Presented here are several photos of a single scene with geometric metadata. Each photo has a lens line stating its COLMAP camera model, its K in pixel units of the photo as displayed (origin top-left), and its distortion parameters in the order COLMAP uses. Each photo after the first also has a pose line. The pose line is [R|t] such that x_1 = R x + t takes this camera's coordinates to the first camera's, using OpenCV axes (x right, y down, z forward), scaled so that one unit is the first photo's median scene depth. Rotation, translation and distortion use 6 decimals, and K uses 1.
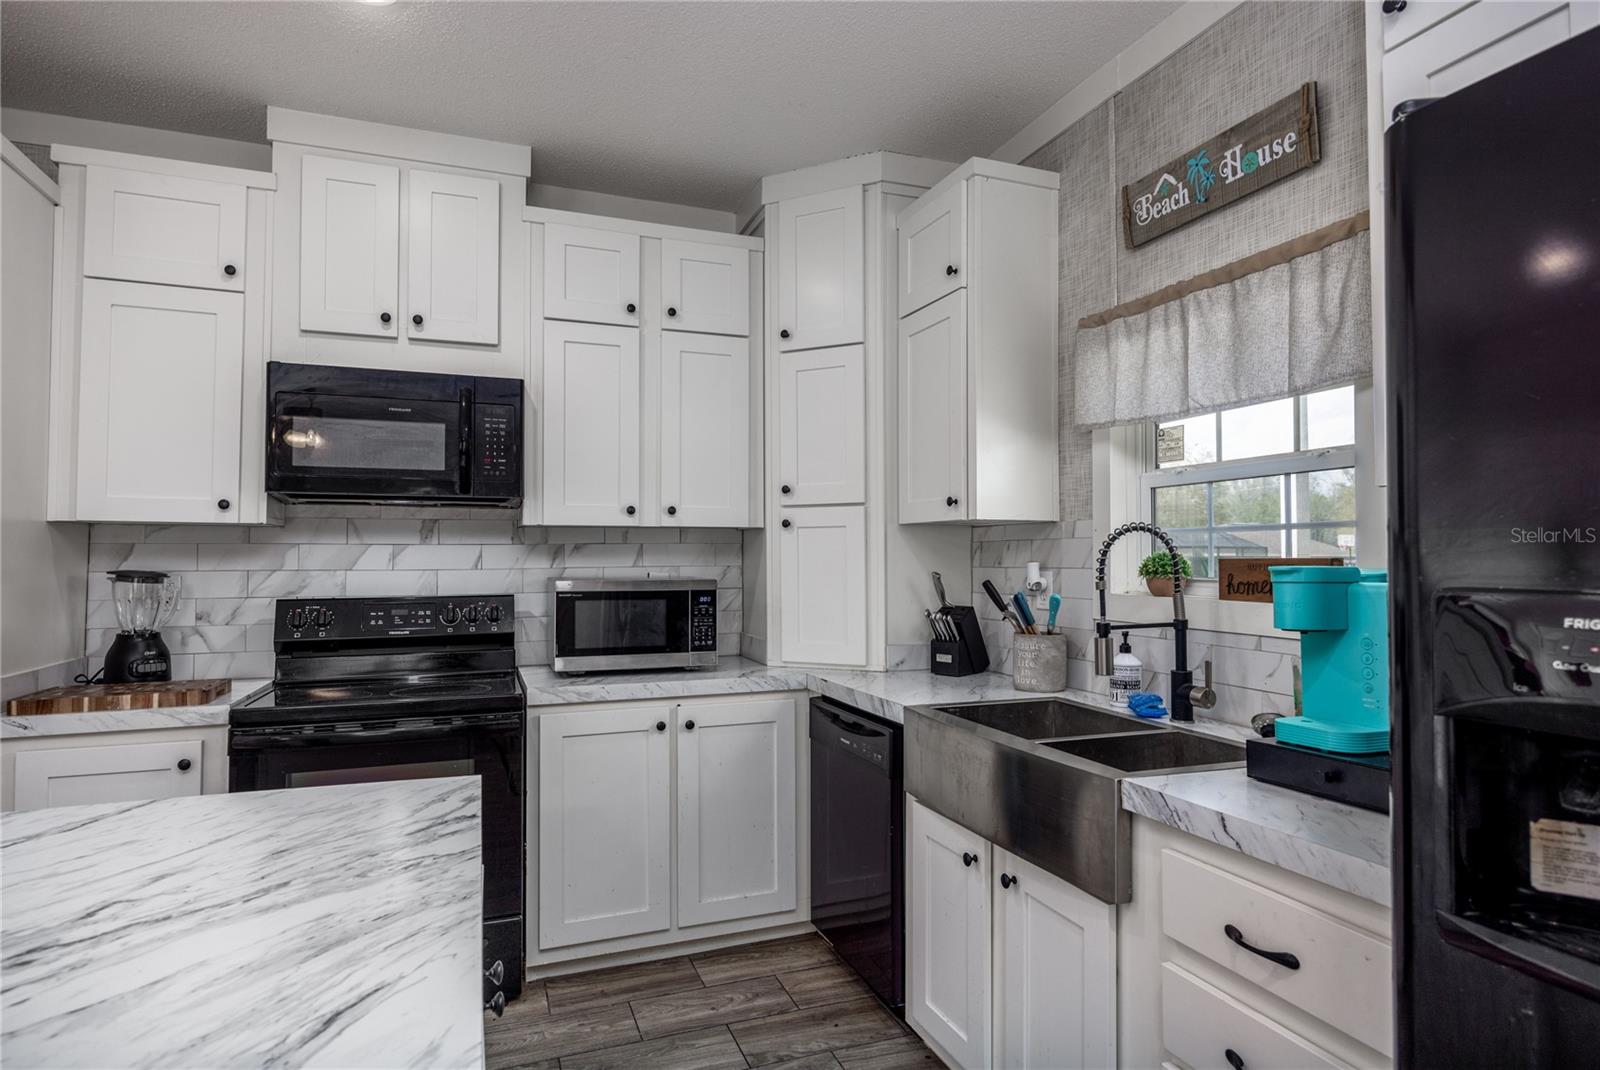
lens RADIAL K [[870.0, 0, 806.0], [0, 870.0, 535.5], [0, 0, 1]] dist [-0.003246, -0.000189]
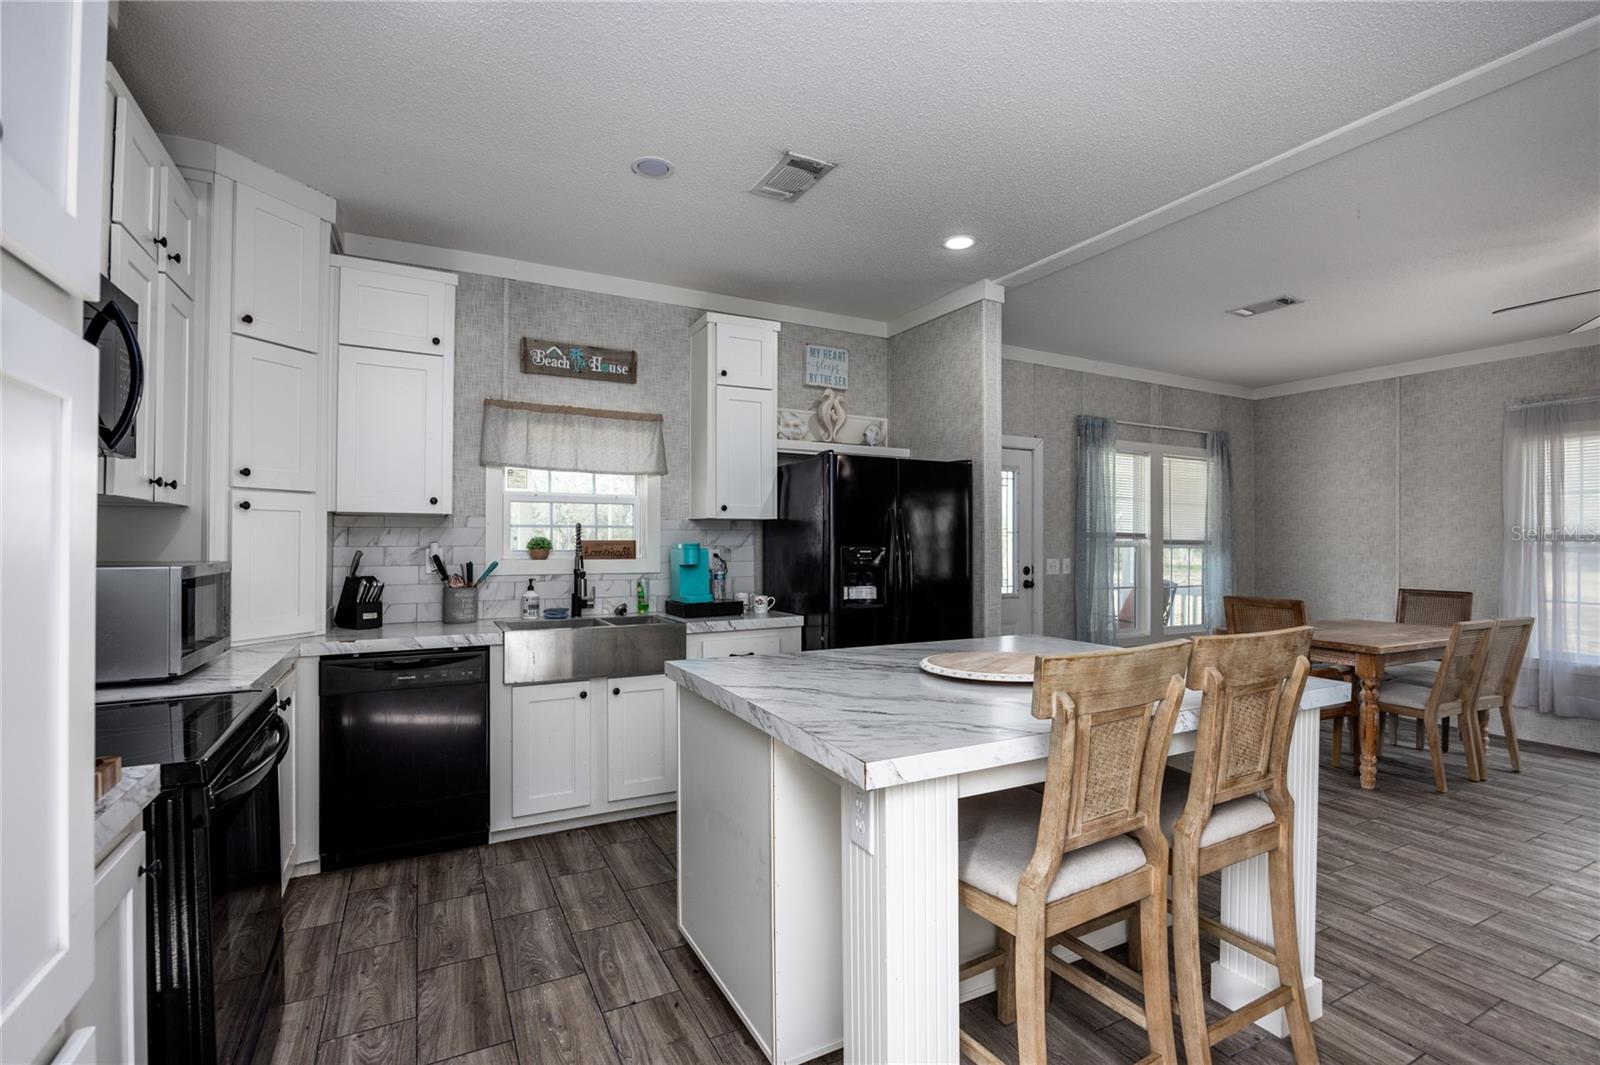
lens RADIAL K [[738.8, 0, 800.0], [0, 738.8, 532.5], [0, 0, 1]] dist [-0.013181, 0.000150]
pose [[-0.115542, 0.011535, 0.993236, -1.096868], [-0.028919, 0.999470, -0.014971, 0.014186], [-0.992882, -0.030454, -0.115147, 0.520895]]
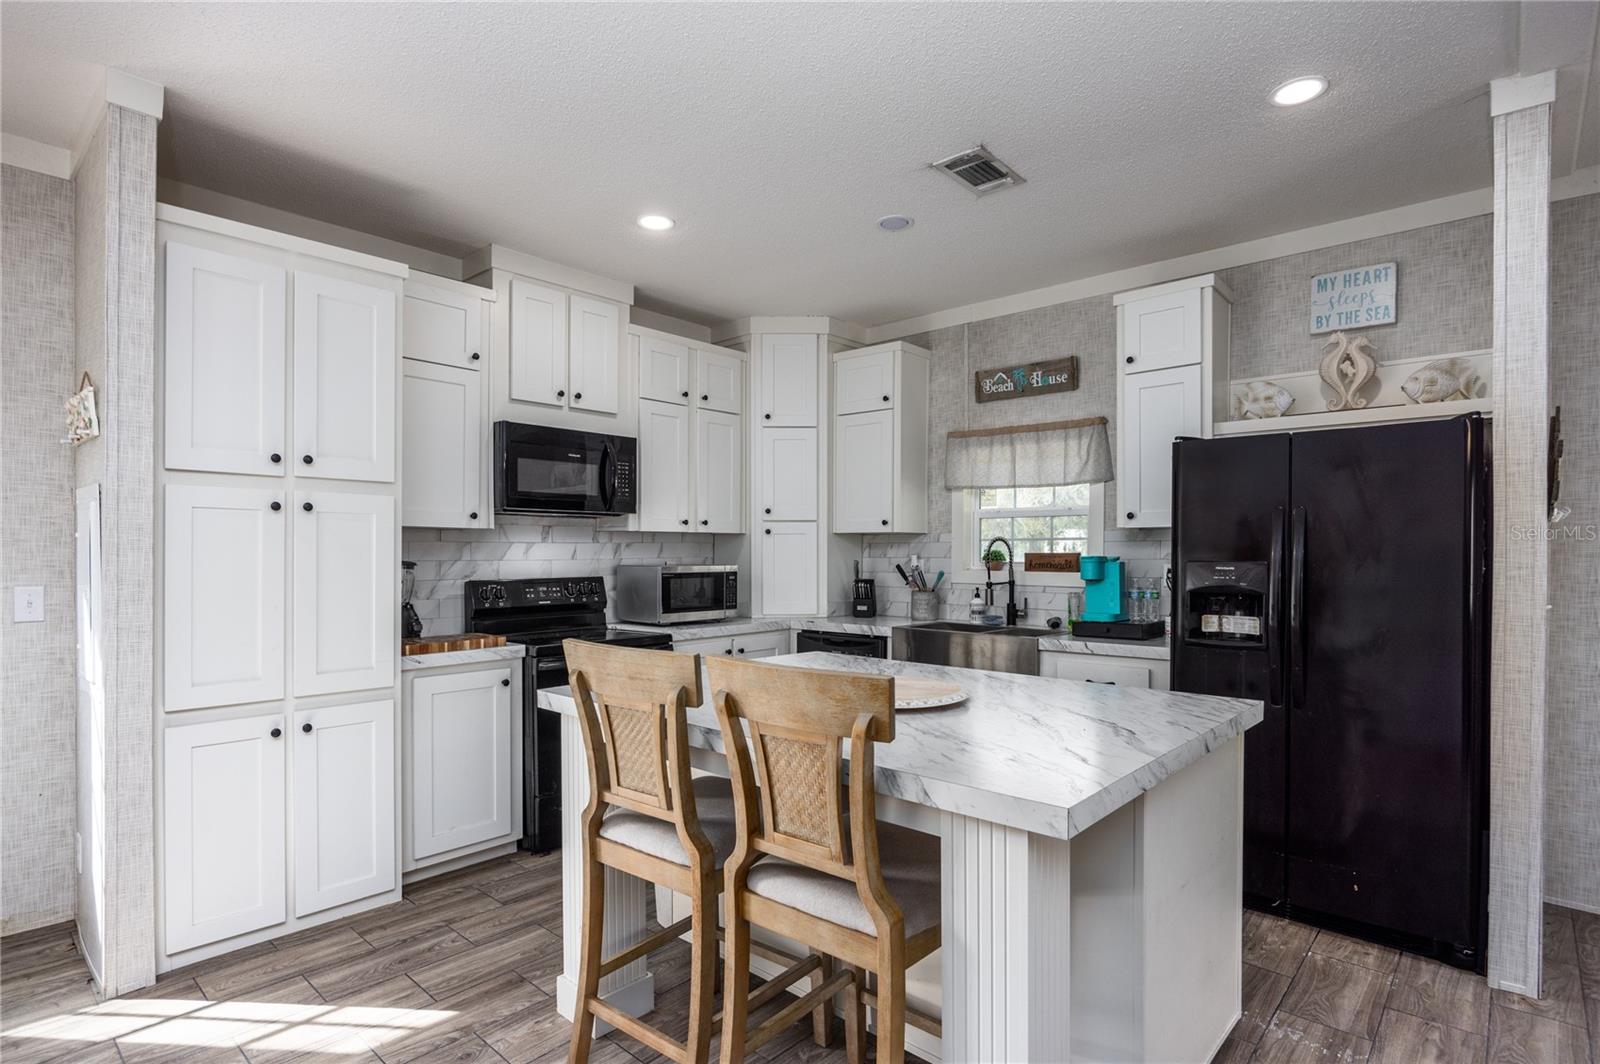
lens RADIAL K [[799.7, 0, 795.2], [0, 799.7, 554.4], [0, 0, 1]] dist [-0.016294, -0.000949]
pose [[0.893621, 0.000205, 0.448822, -0.762542], [-0.013908, 0.999532, 0.027233, -0.014062], [-0.448607, -0.030578, 0.893206, -0.446533]]
